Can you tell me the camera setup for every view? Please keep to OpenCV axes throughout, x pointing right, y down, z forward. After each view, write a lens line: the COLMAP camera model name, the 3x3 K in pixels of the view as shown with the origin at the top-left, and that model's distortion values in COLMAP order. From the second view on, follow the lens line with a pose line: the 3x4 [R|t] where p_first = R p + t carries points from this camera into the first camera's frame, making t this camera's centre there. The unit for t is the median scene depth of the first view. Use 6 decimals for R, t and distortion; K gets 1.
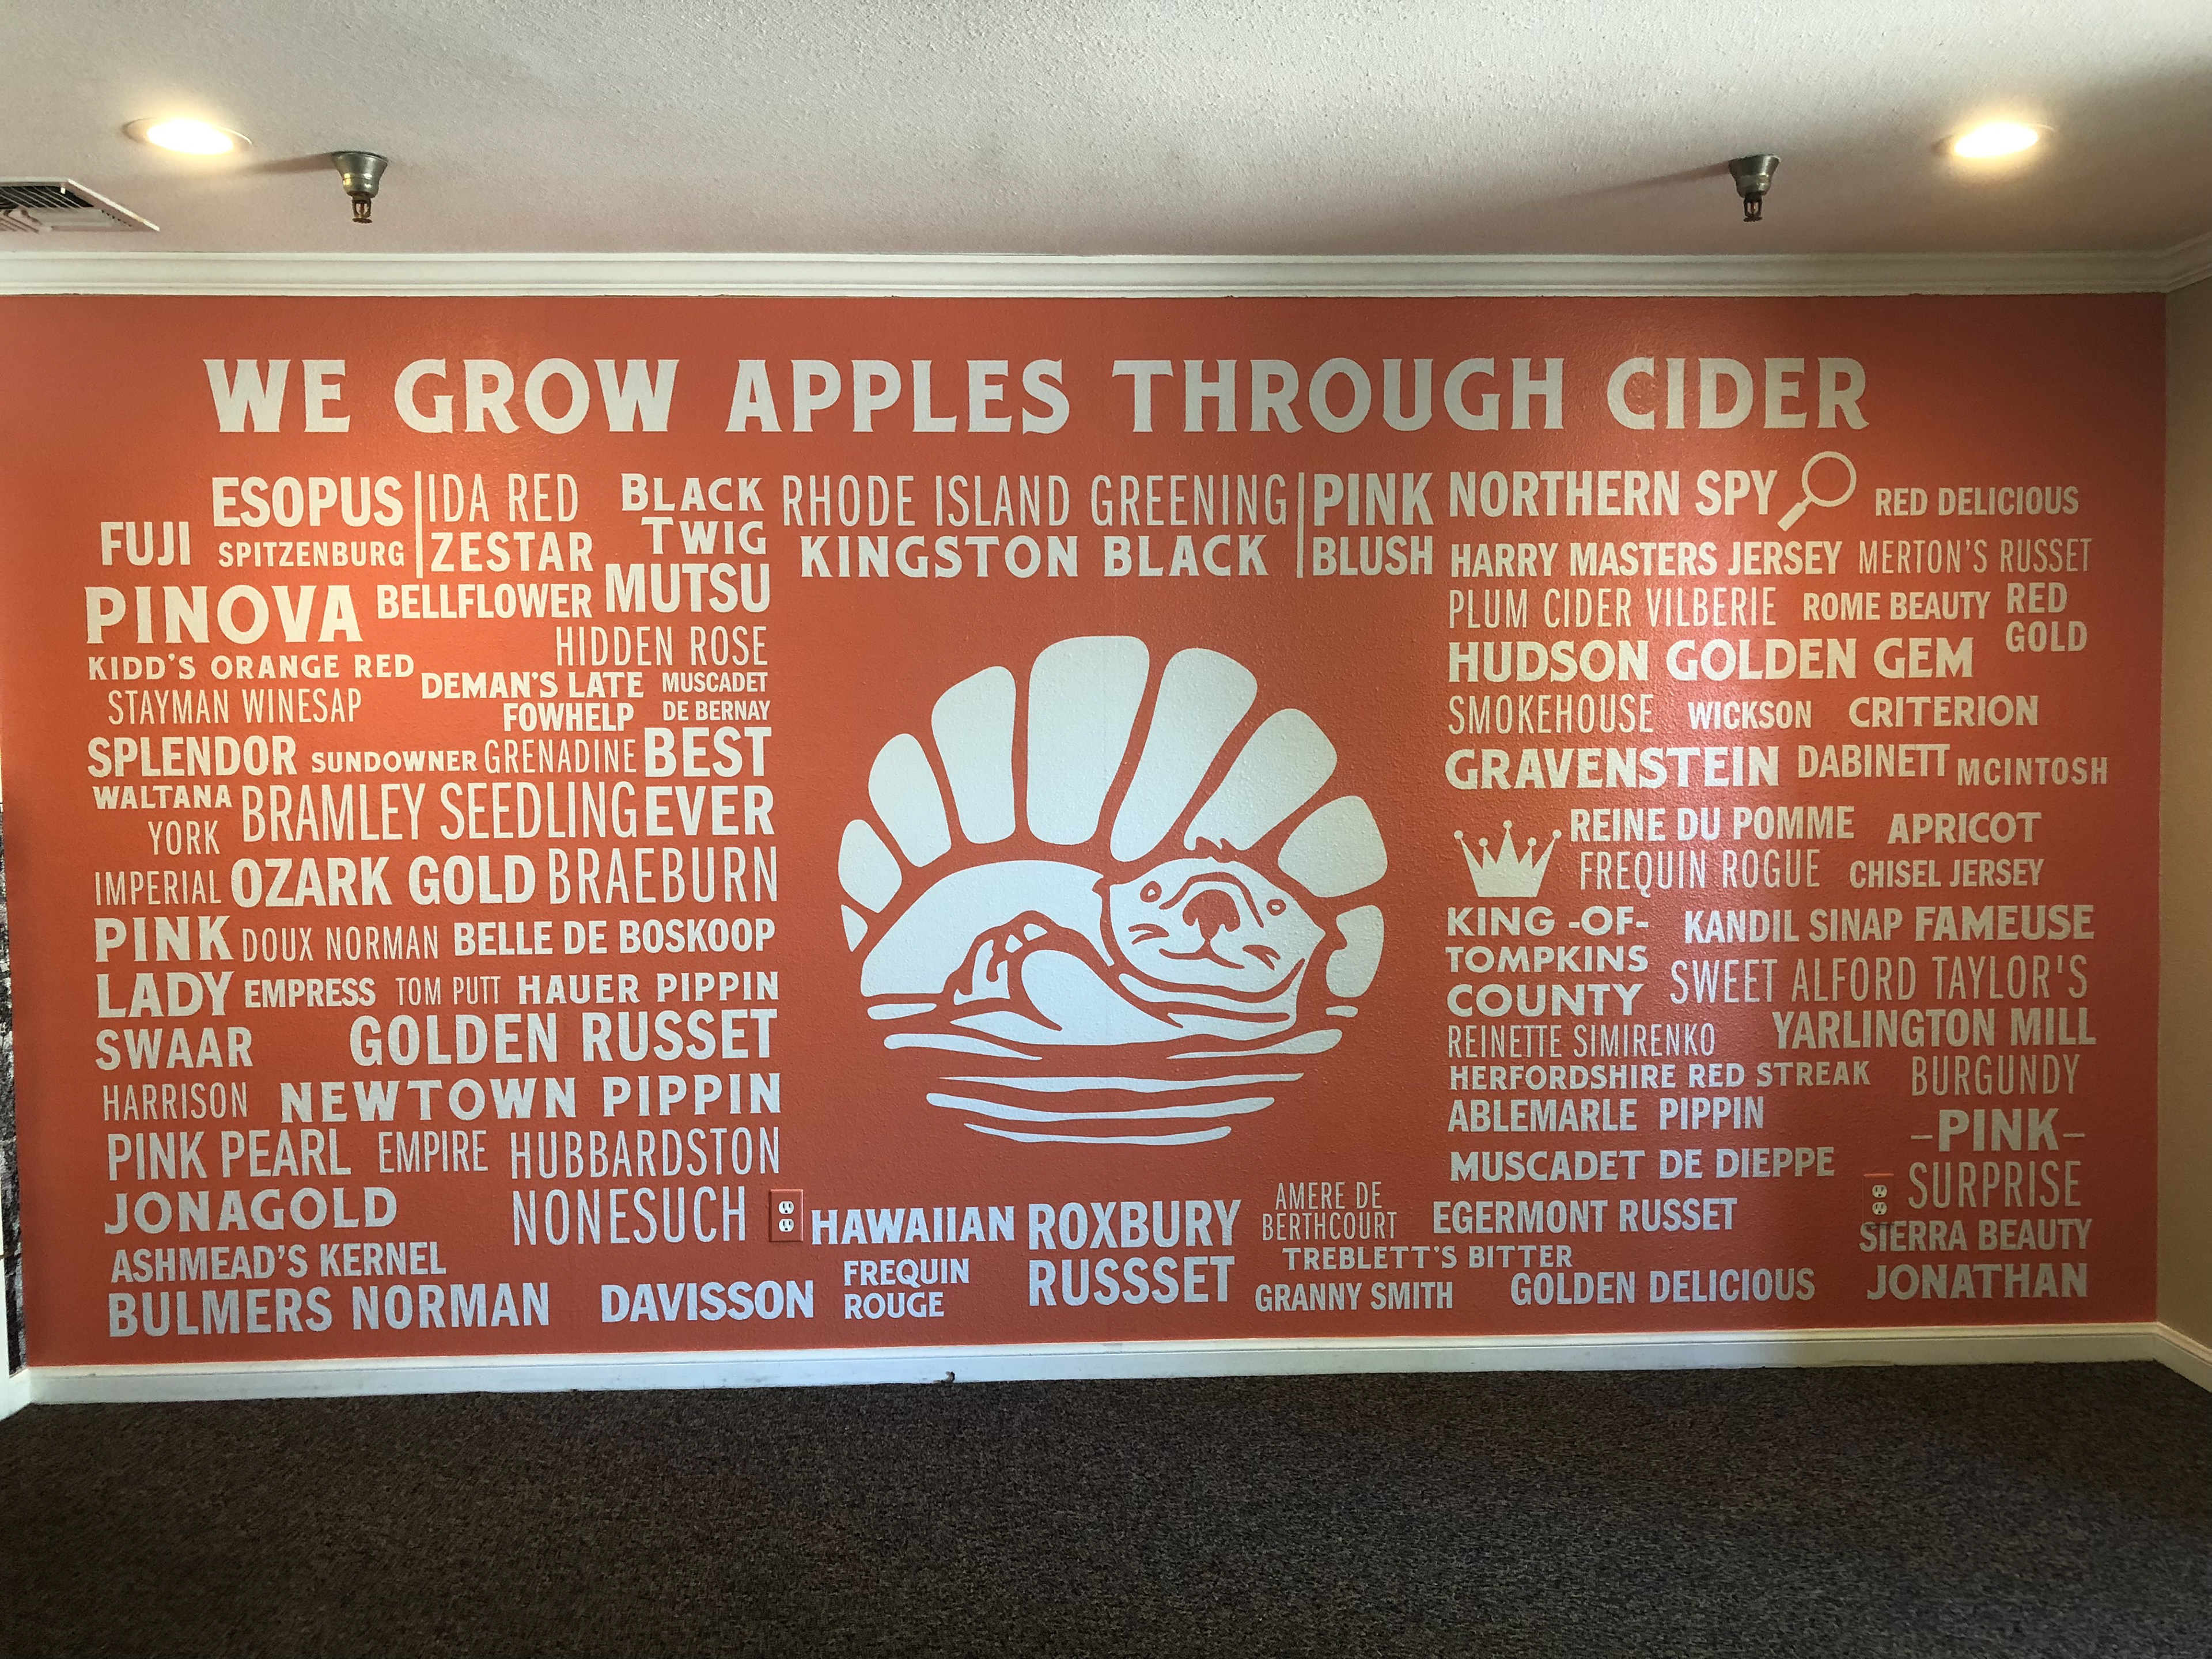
lens RADIAL K [[1817.7, 0, 1107.9], [0, 1817.7, 824.2], [0, 0, 1]] dist [0.001678, -0.003889]
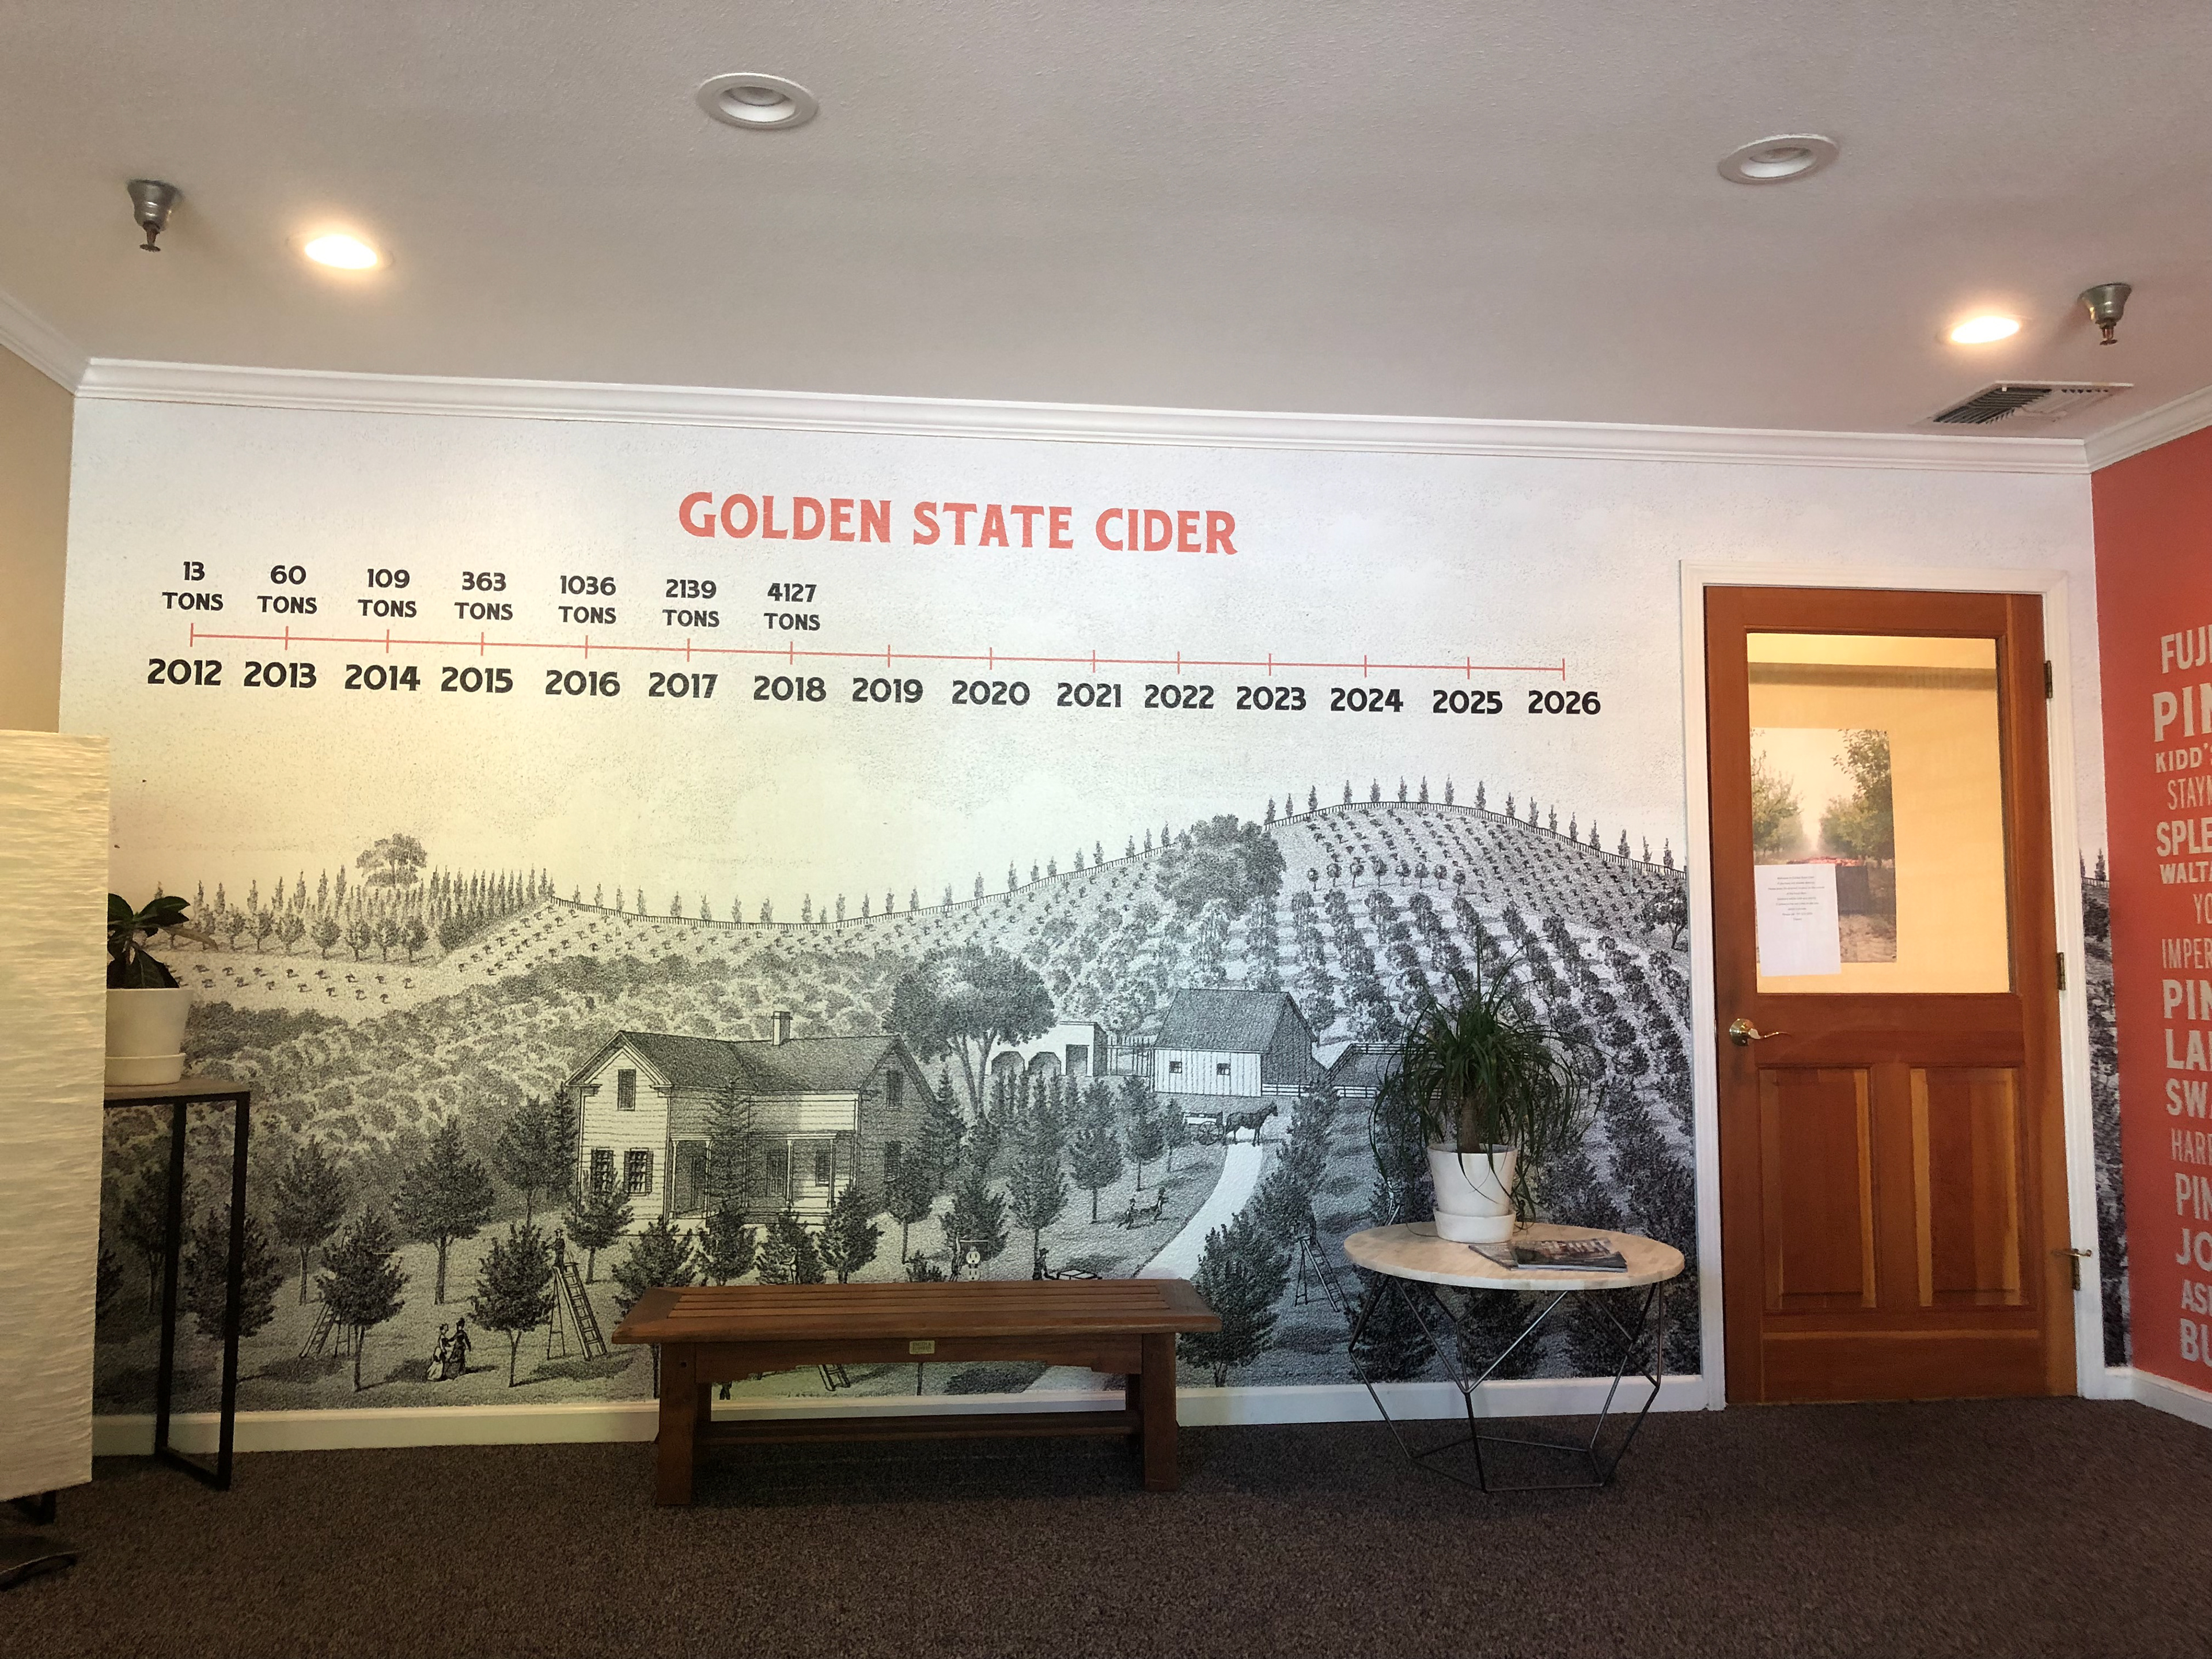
lens RADIAL K [[1817.7, 0, 1108.5], [0, 1817.7, 827.9], [0, 0, 1]] dist [0.001678, -0.003889]
pose [[0.052216, -0.061269, -0.996755, 0.557386], [-0.049294, 0.996741, -0.063851, 0.062422], [0.997418, 0.052468, 0.049026, 0.275312]]
